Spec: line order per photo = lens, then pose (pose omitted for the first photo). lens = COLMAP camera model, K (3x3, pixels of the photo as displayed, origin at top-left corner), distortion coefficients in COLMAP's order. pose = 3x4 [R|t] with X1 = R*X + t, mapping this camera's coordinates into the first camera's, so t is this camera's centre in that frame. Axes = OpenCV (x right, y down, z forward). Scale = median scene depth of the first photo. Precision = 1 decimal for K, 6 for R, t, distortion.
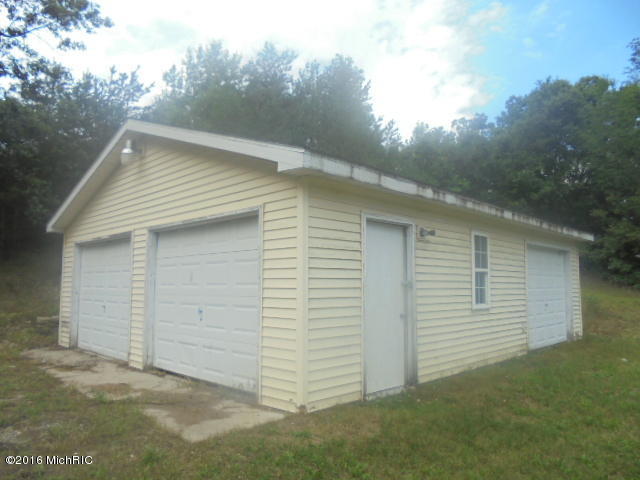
lens RADIAL K [[480.6, 0, 320.0], [0, 480.6, 240.0], [0, 0, 1]] dist [-0.133904, 0.113379]
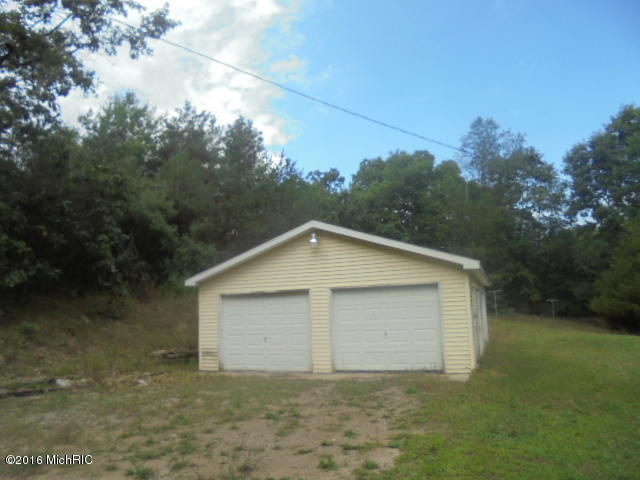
lens RADIAL K [[480.6, 0, 320.0], [0, 480.6, 240.0], [0, 0, 1]] dist [-0.133904, 0.113379]
pose [[0.920357, 0.024807, 0.390292, -0.692553], [-0.000012, 0.997988, -0.063404, -0.056188], [-0.391080, 0.058349, 0.918505, -0.368358]]
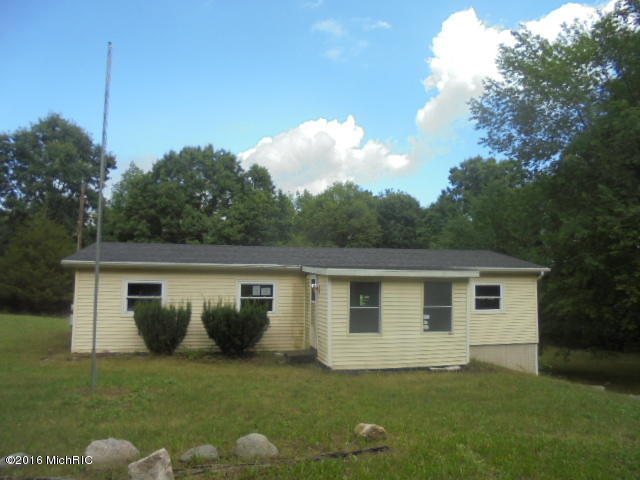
lens RADIAL K [[480.6, 0, 320.0], [0, 480.6, 240.0], [0, 0, 1]] dist [-0.133904, 0.113379]
pose [[0.046986, 0.094113, 0.994452, -0.955628], [-0.101575, 0.990841, -0.088972, -0.098745], [-0.993718, -0.096831, 0.056115, -0.711660]]
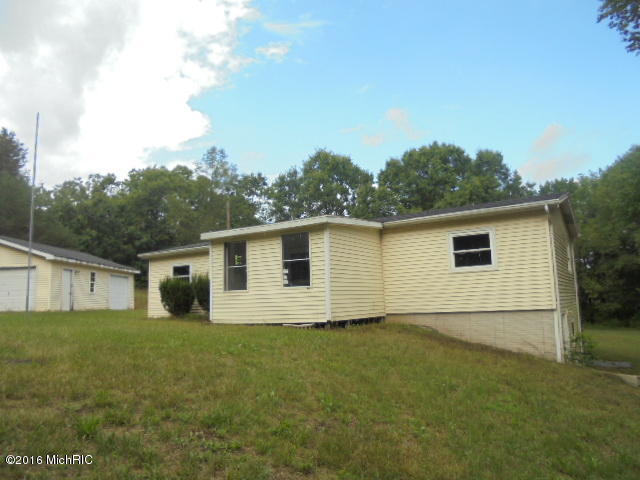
lens RADIAL K [[480.6, 0, 320.0], [0, 480.6, 240.0], [0, 0, 1]] dist [-0.133904, 0.113379]
pose [[0.737516, 0.061610, 0.672514, -0.494651], [-0.027265, 0.997734, -0.061504, -0.051398], [-0.674779, 0.027024, 0.737525, -1.745235]]
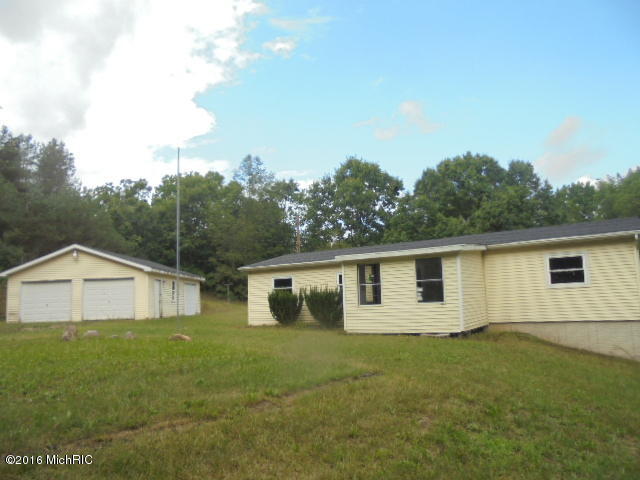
lens RADIAL K [[480.6, 0, 320.0], [0, 480.6, 240.0], [0, 0, 1]] dist [-0.133904, 0.113379]
pose [[0.737789, 0.056717, 0.672644, -0.881694], [-0.024773, 0.998068, -0.056984, -0.097785], [-0.674577, 0.025379, 0.737768, -1.665252]]
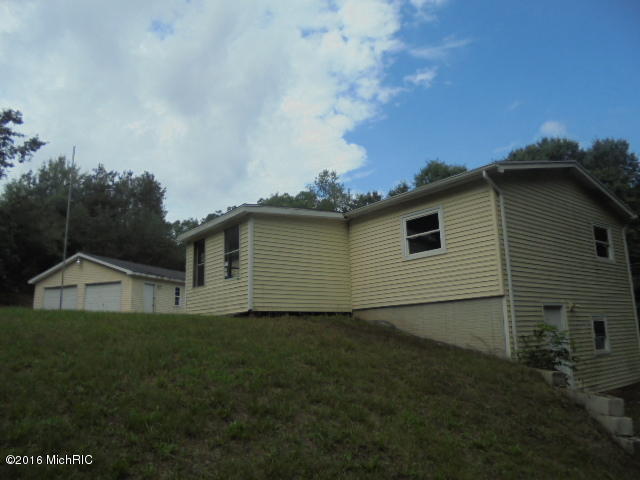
lens RADIAL K [[480.6, 0, 320.0], [0, 480.6, 240.0], [0, 0, 1]] dist [-0.133904, 0.113379]
pose [[0.922338, 0.046277, 0.383603, -0.055625], [-0.004476, 0.994015, -0.109153, 0.017342], [-0.386358, 0.098959, 0.917025, -1.991614]]
